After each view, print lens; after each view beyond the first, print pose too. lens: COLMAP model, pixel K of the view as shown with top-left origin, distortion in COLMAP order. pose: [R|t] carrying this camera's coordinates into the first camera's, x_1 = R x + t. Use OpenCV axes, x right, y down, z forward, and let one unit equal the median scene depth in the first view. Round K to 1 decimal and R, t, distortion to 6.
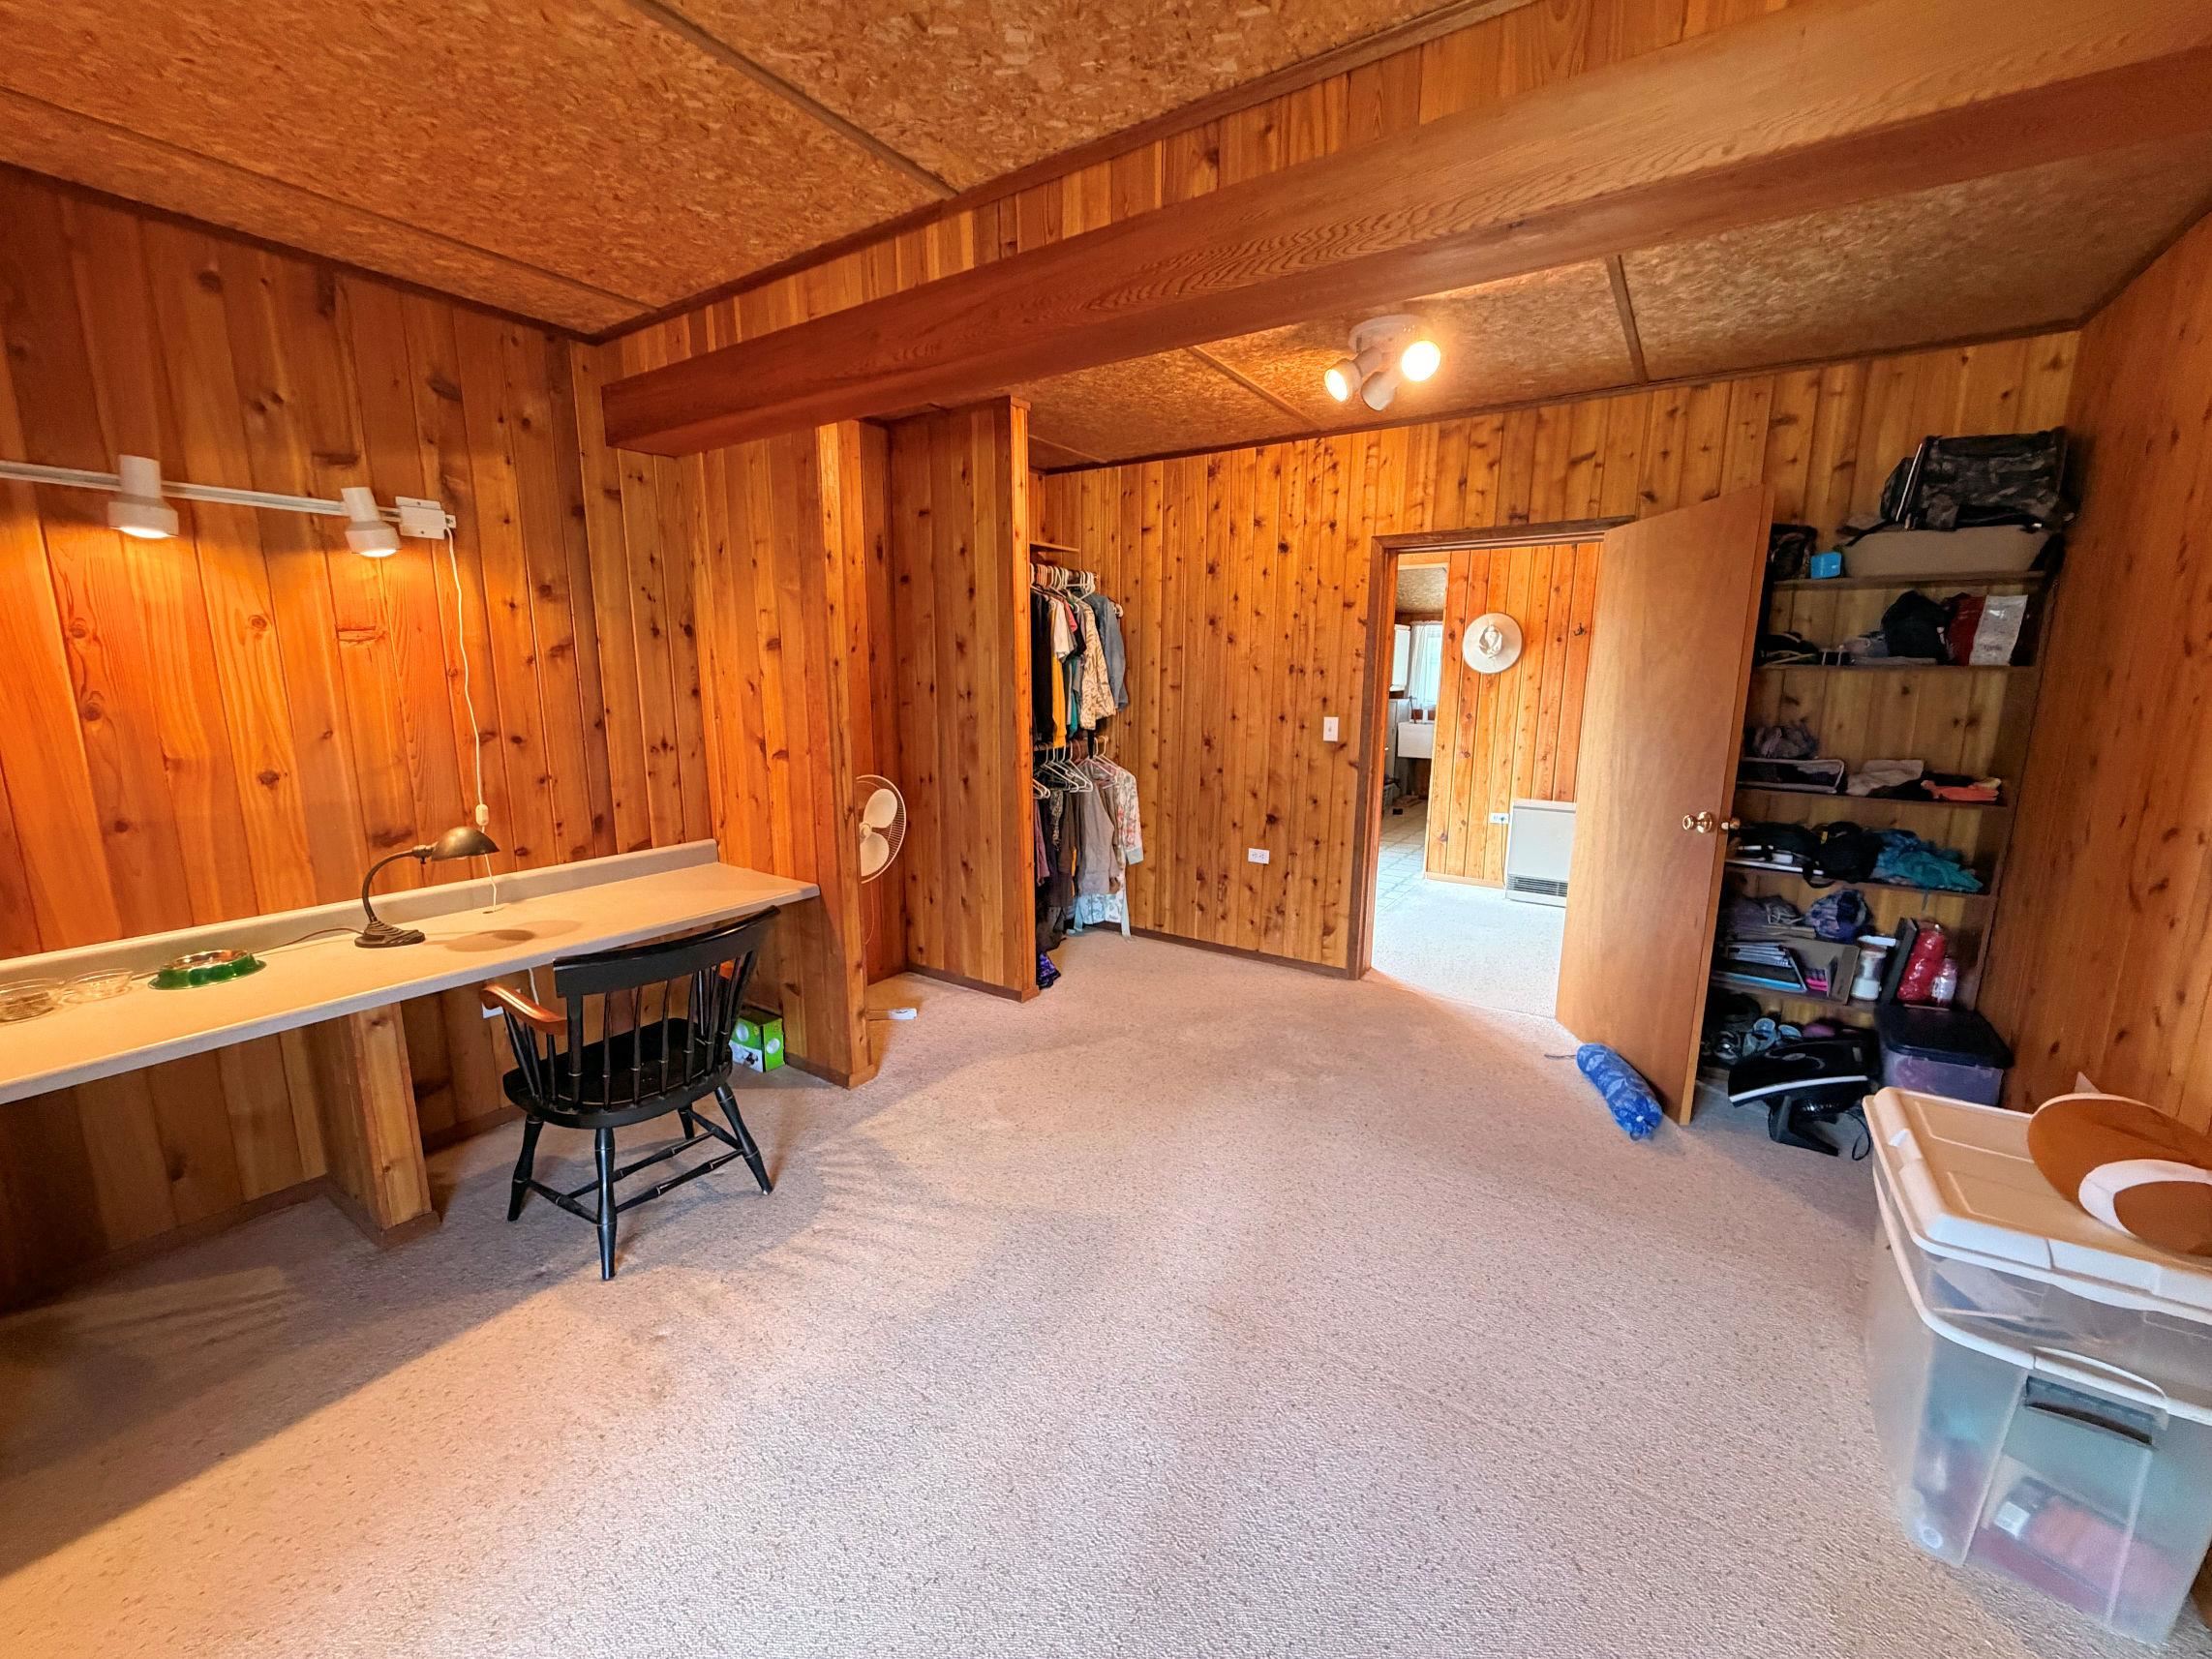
lens RADIAL K [[885.8, 0, 1096.7], [0, 885.8, 828.6], [0, 0, 1]] dist [0.001458, 0.000063]
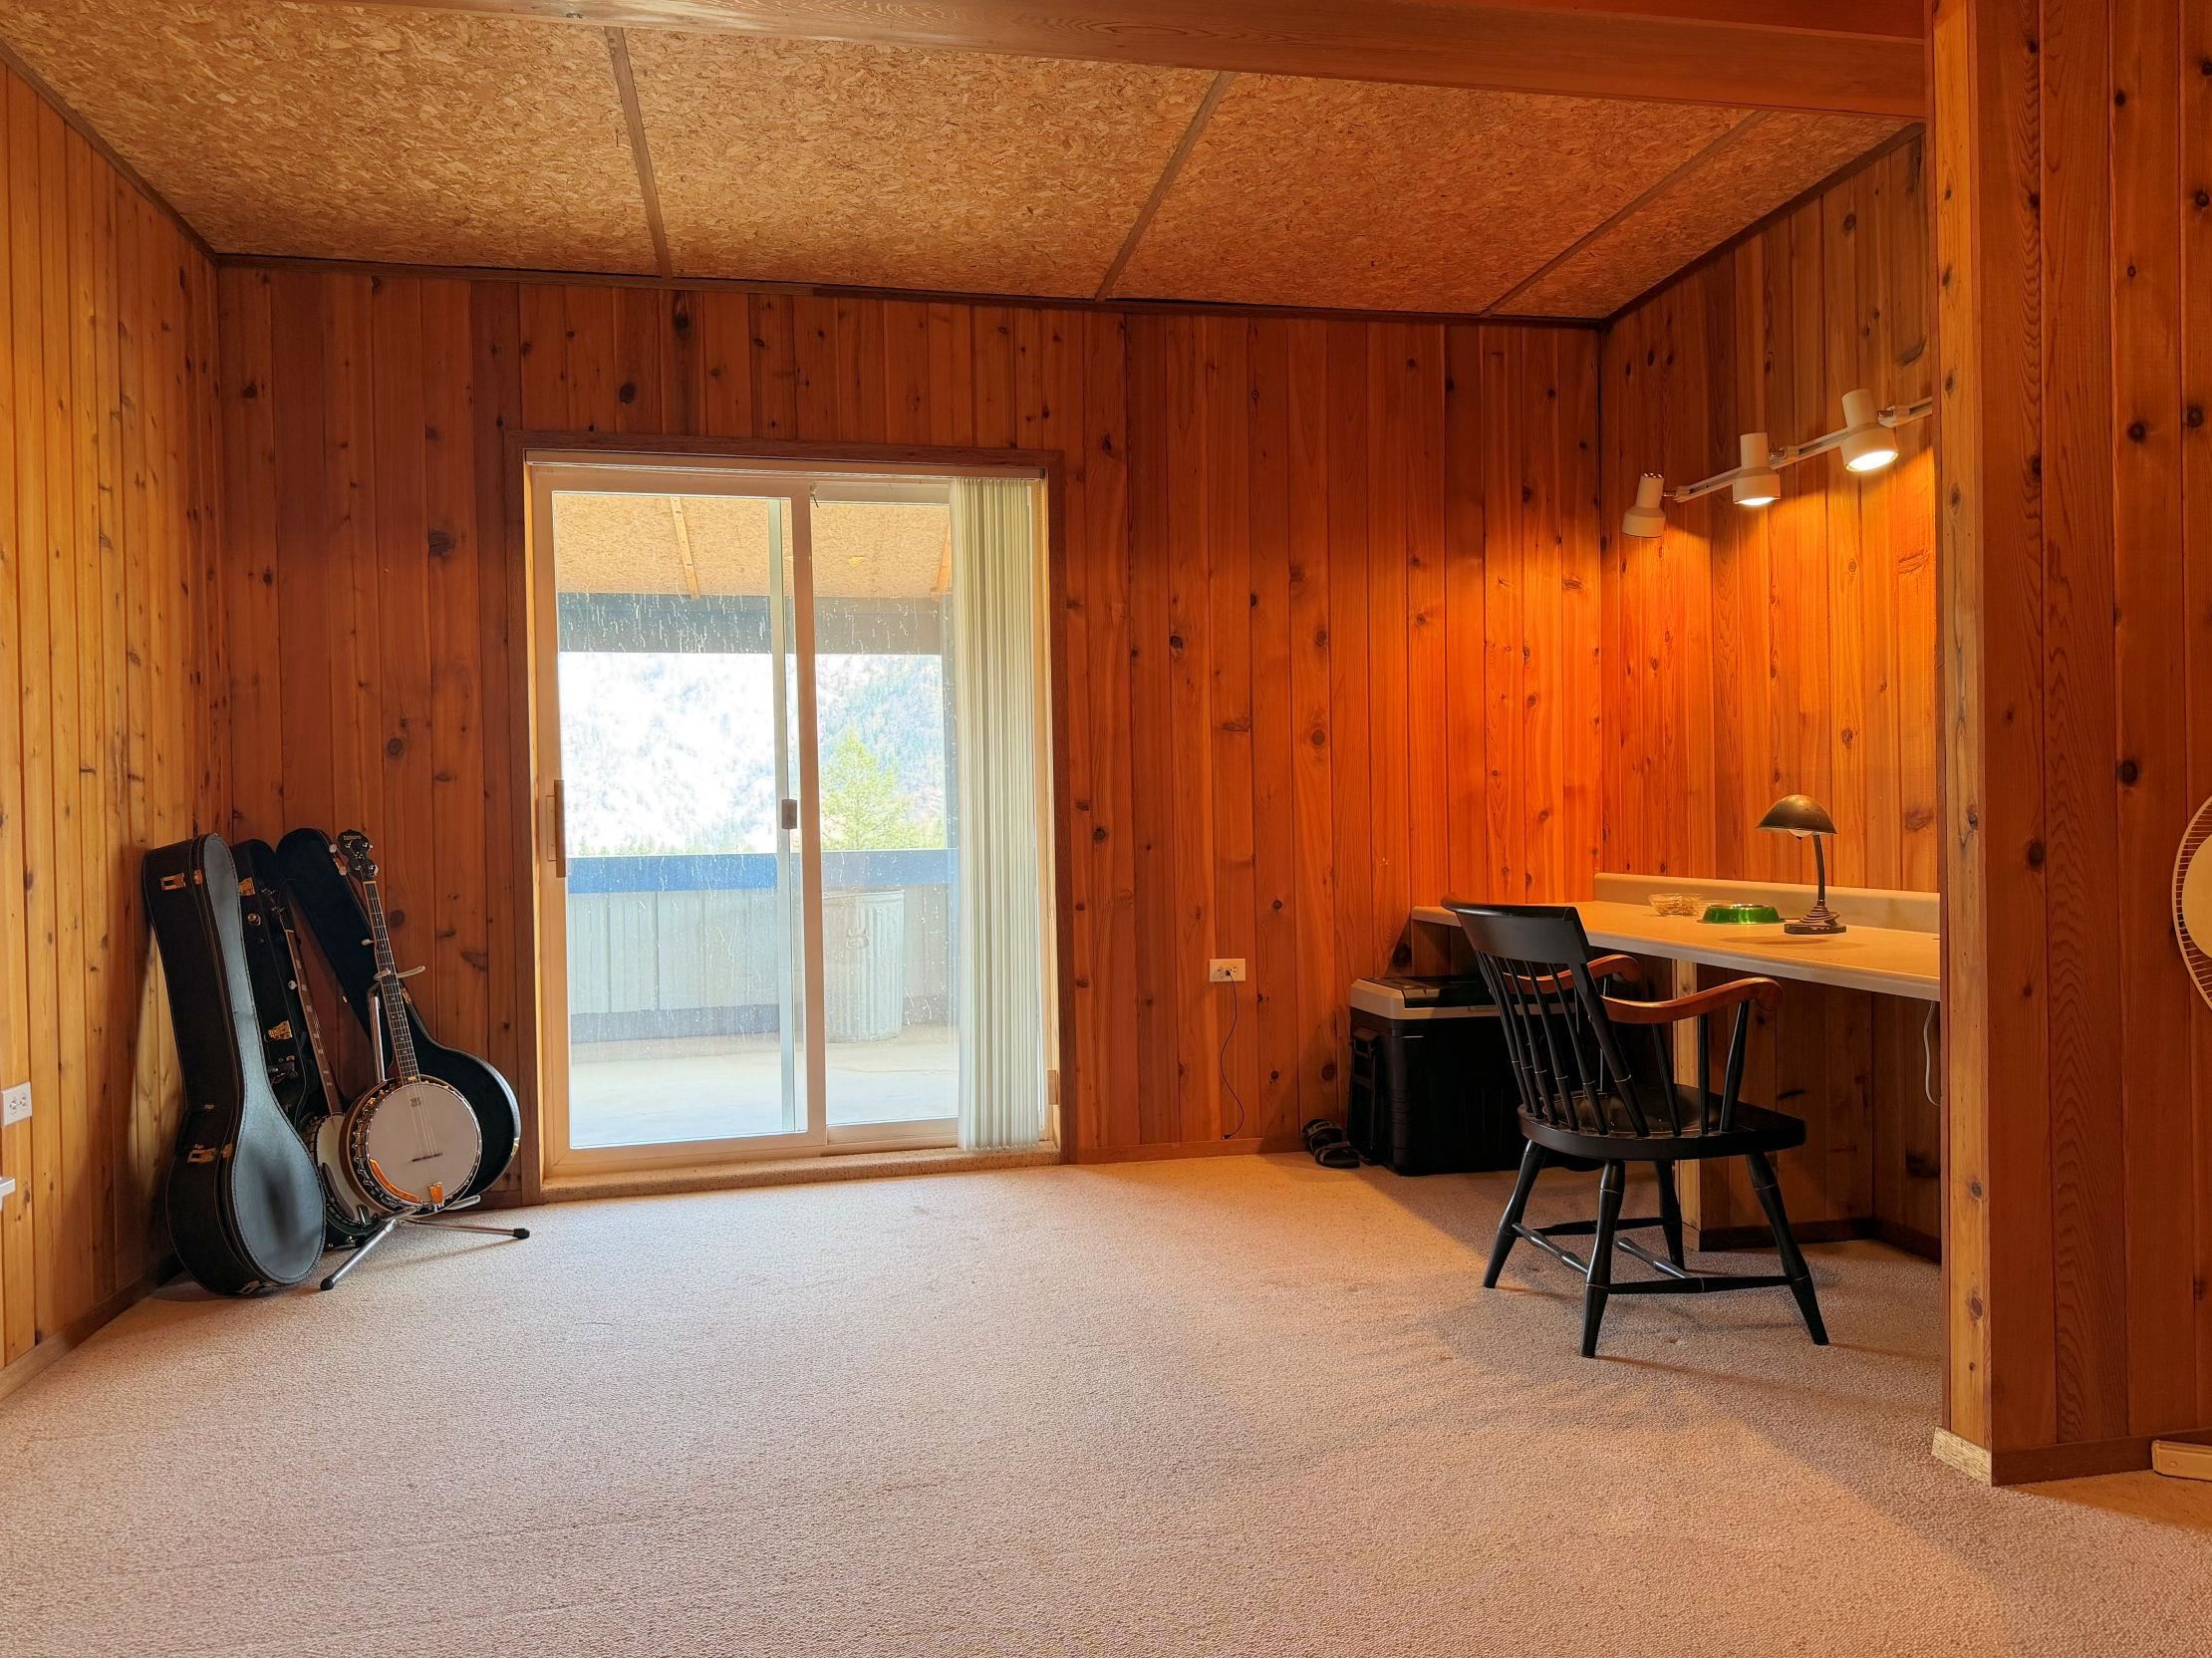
lens RADIAL K [[1560.3, 0, 1106.0], [0, 1560.3, 829.0], [0, 0, 1]] dist [0.002706, 0.000697]
pose [[-0.702268, 0.017122, -0.711707, 0.750046], [-0.110472, 0.984980, 0.132704, -0.092354], [0.703289, 0.171817, -0.689829, 1.605074]]
